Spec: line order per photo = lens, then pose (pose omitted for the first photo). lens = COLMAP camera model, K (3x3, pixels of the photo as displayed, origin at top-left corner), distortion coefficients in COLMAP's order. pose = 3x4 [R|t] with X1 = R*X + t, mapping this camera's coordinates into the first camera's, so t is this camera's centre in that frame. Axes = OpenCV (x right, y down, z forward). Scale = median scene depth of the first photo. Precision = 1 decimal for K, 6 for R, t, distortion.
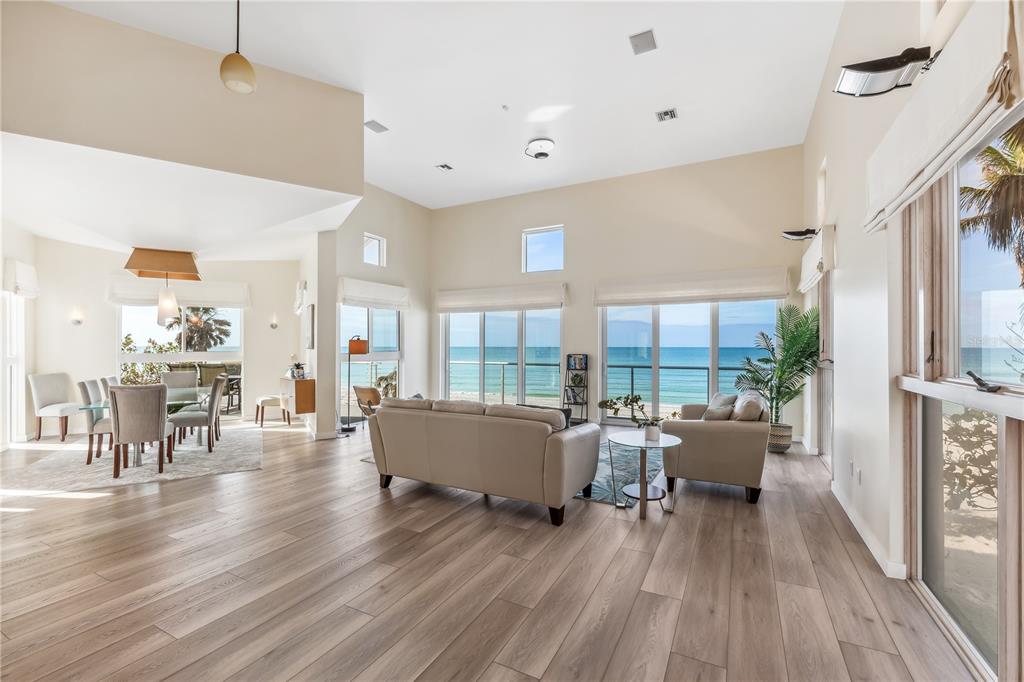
lens RADIAL K [[448.6, 0, 522.4], [0, 448.6, 345.0], [0, 0, 1]] dist [-0.000044, -0.000539]
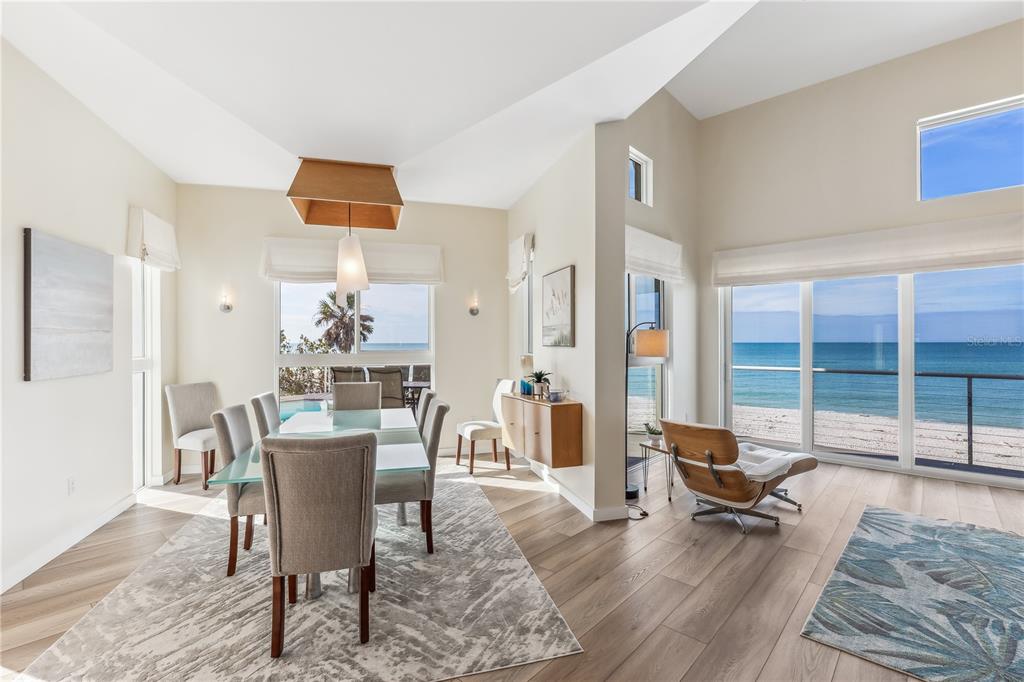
lens RADIAL K [[474.4, 0, 512.2], [0, 474.4, 337.9], [0, 0, 1]] dist [-0.004287, -0.000109]
pose [[0.964342, -0.005969, -0.264593, -0.365905], [0.004230, 0.999966, -0.007141, 0.001650], [0.264626, 0.005767, 0.964334, 0.401774]]
